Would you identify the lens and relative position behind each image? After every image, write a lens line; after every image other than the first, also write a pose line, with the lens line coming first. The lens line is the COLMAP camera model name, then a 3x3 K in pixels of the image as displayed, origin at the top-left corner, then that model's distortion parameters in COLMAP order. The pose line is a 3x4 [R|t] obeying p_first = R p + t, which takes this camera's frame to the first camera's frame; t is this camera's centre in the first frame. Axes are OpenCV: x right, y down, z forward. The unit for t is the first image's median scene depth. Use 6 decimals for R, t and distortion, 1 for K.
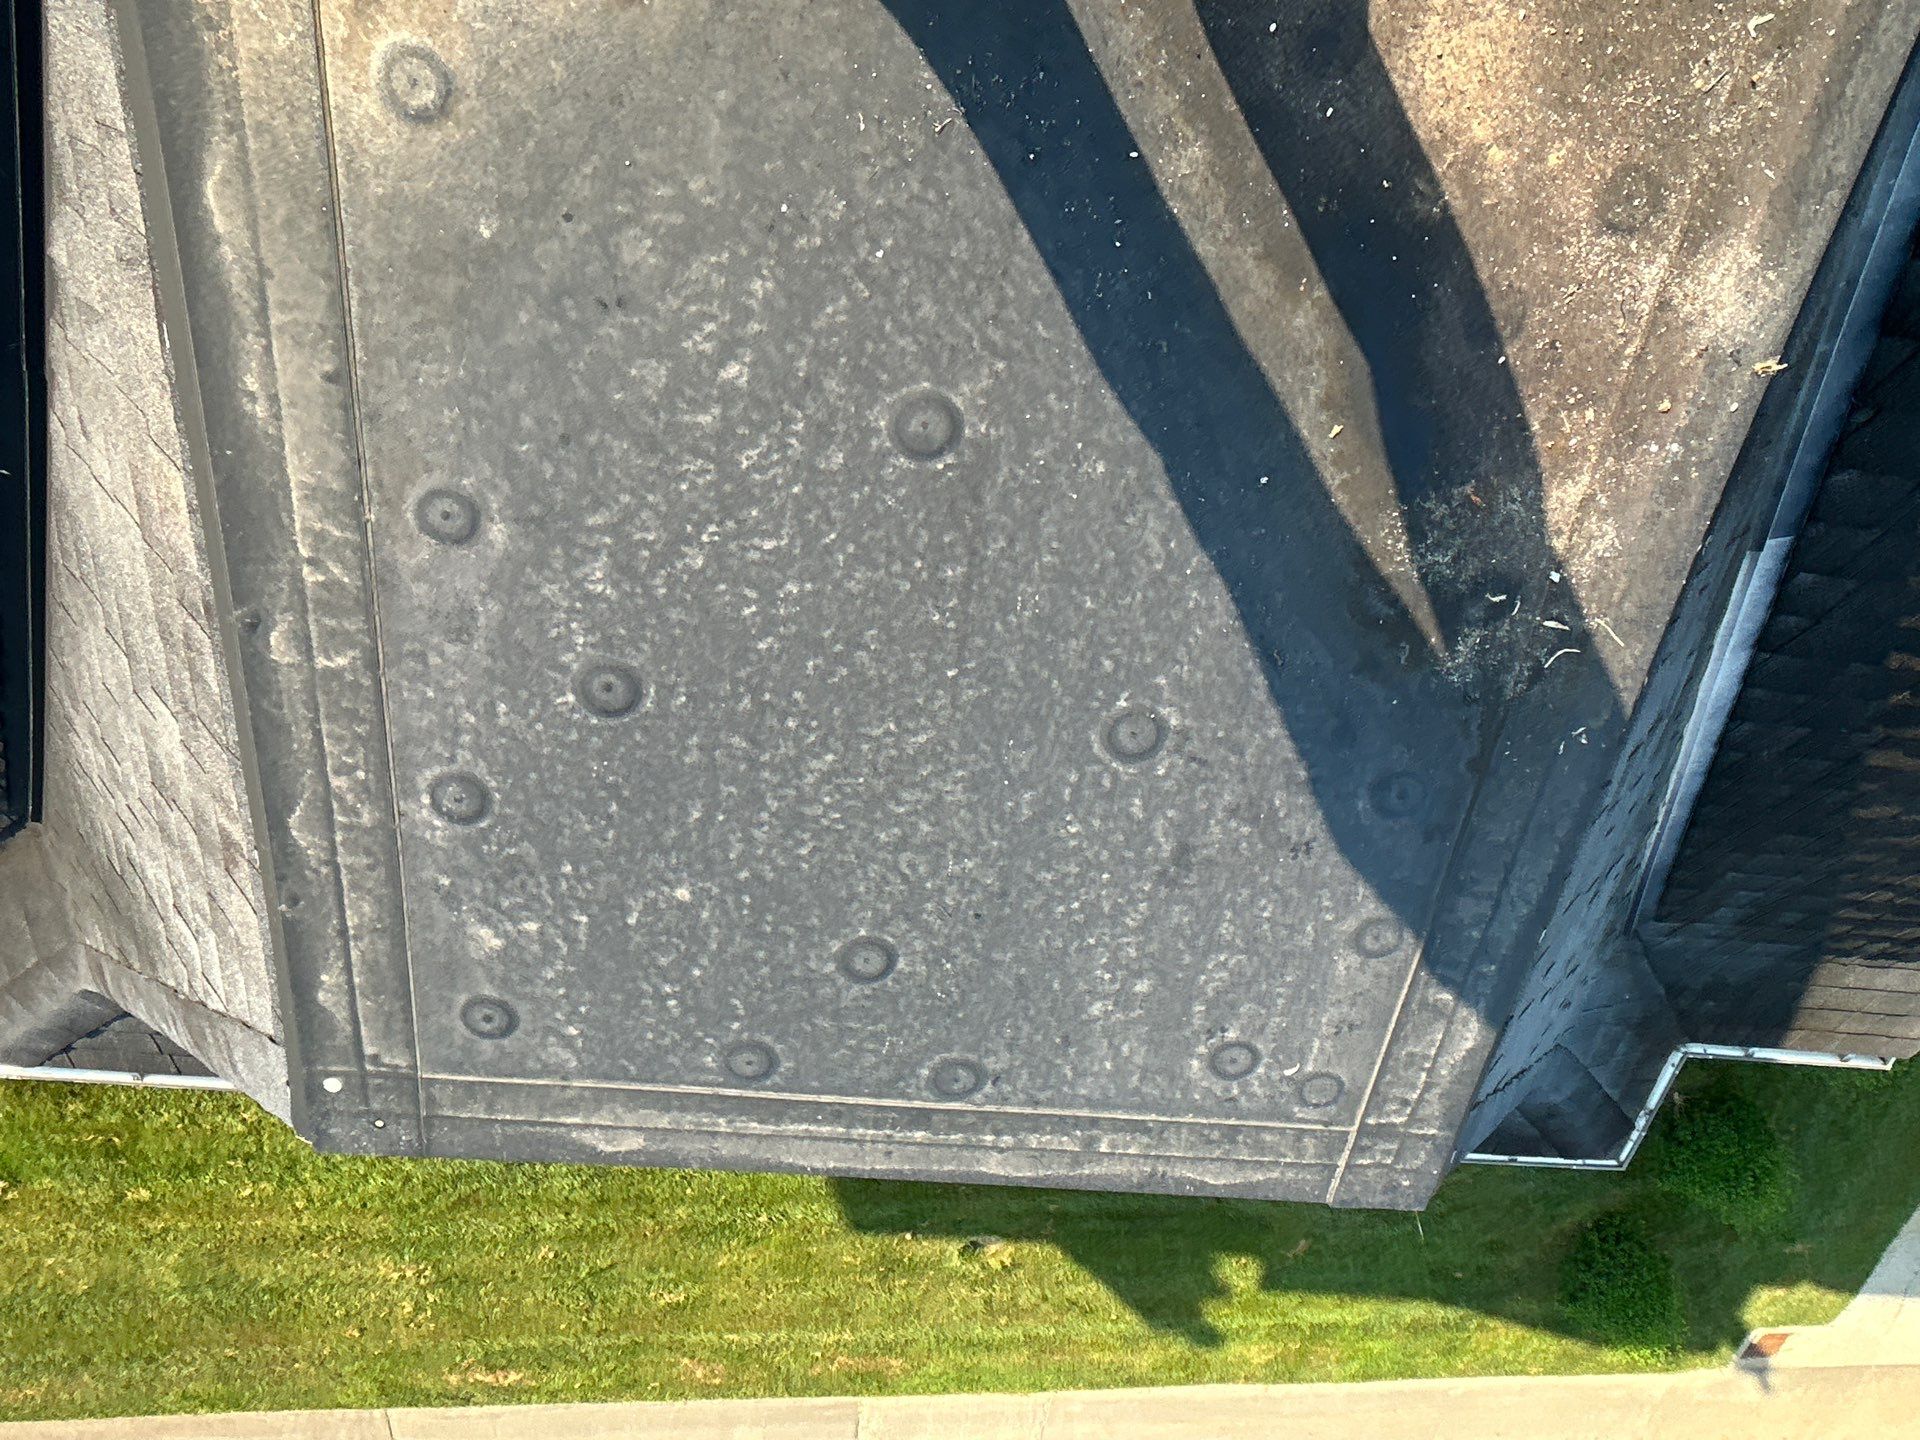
lens RADIAL K [[1301.1, 0, 961.7], [0, 1301.1, 724.7], [0, 0, 1]] dist [-0.001175, -0.001526]
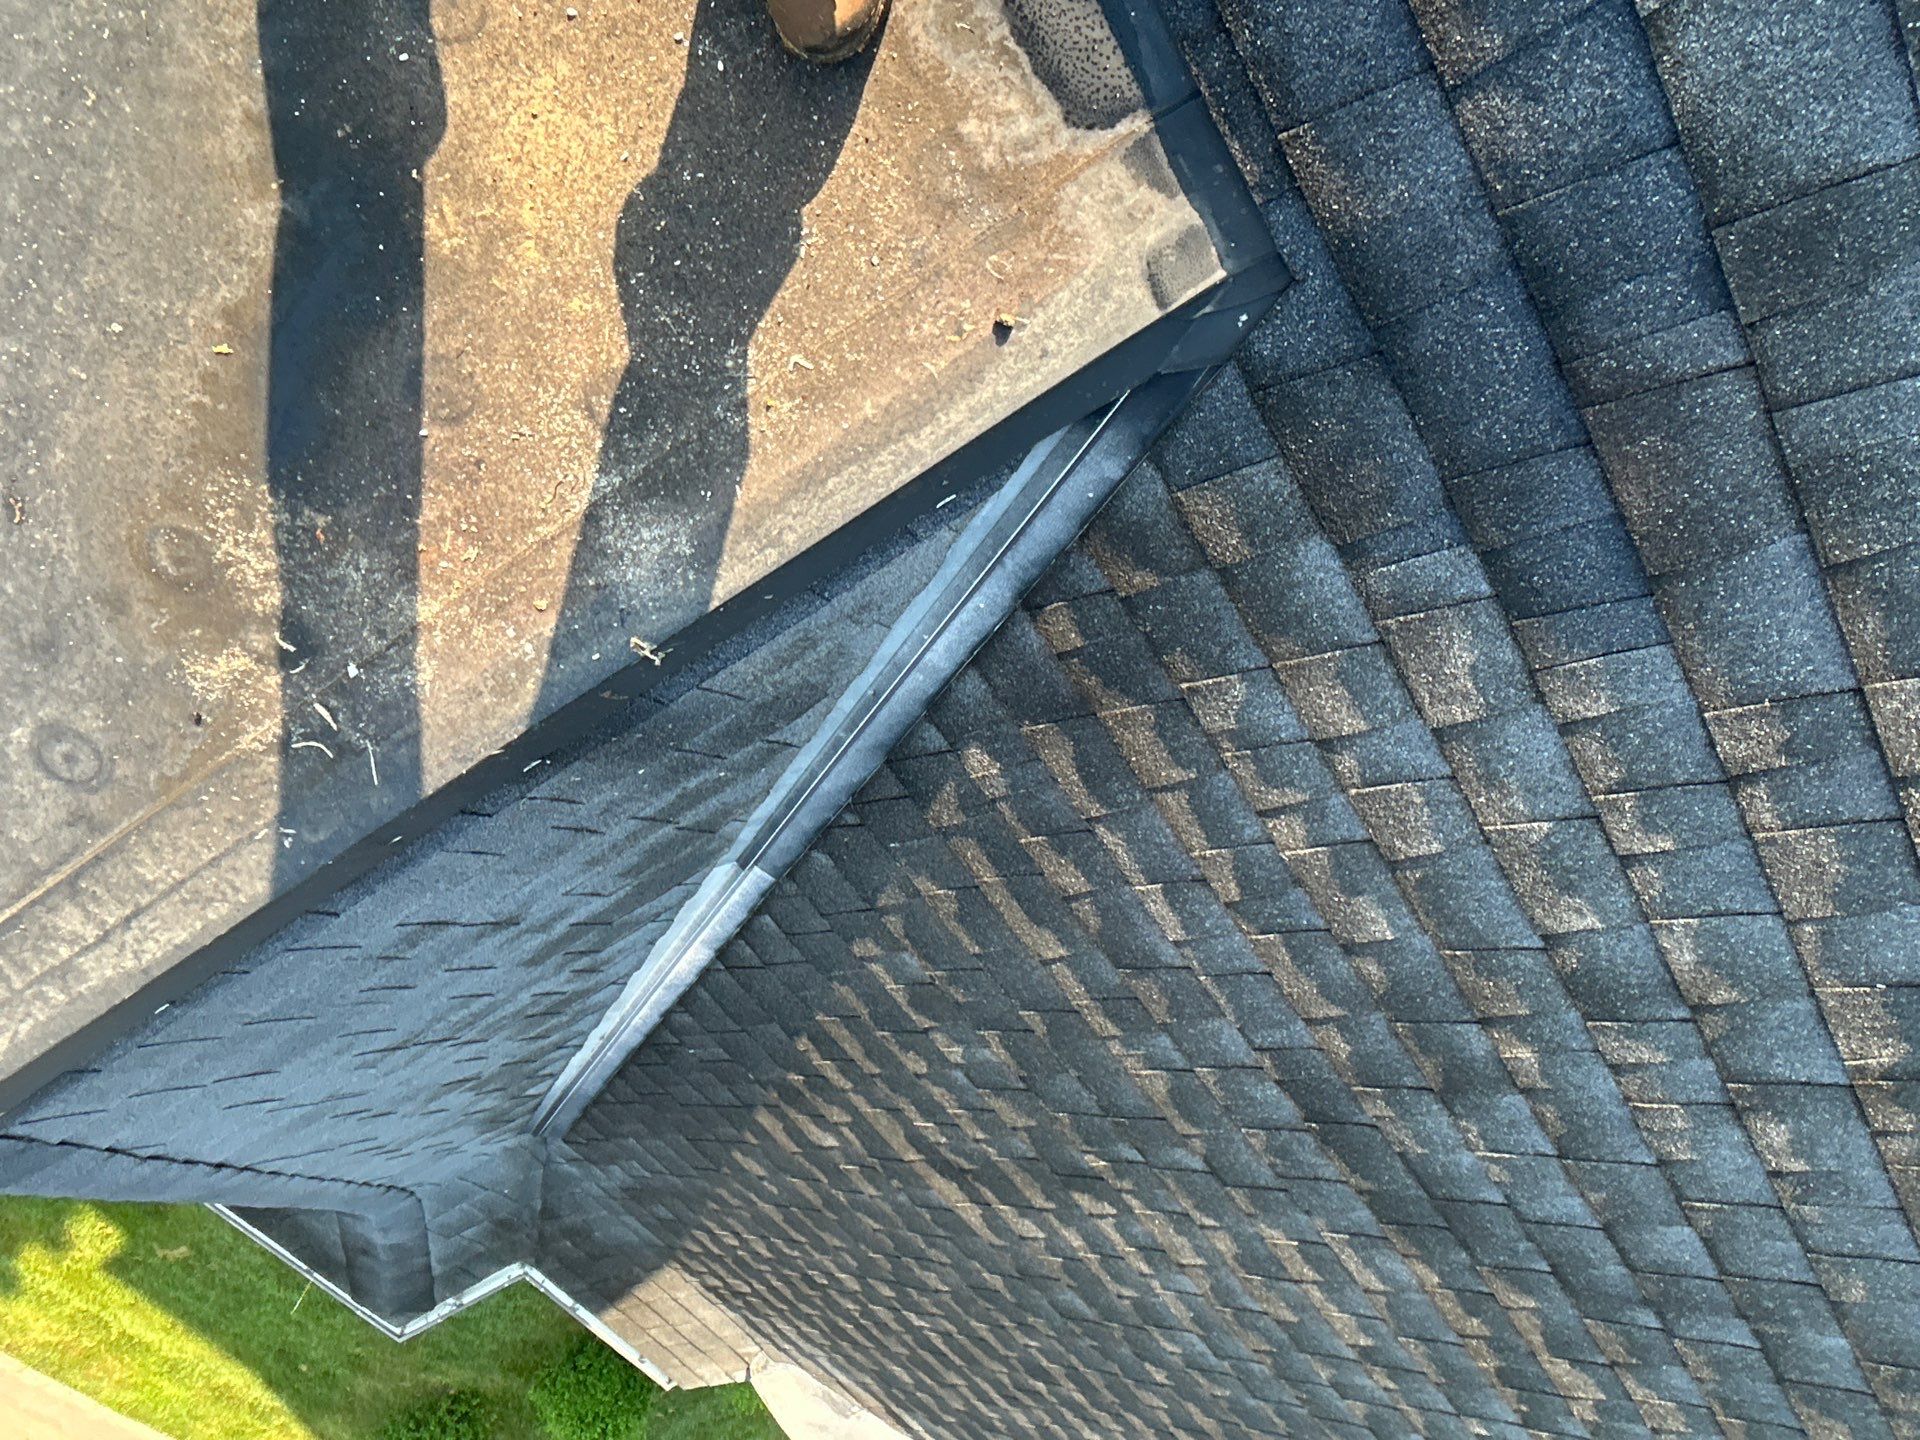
lens RADIAL K [[1301.1, 0, 968.0], [0, 1301.1, 713.5], [0, 0, 1]] dist [-0.001175, -0.001526]
pose [[0.642245, 0.679036, 0.355571, 0.449245], [-0.645954, 0.729209, -0.225828, -0.171072], [-0.412631, -0.084645, 0.906957, 0.011139]]
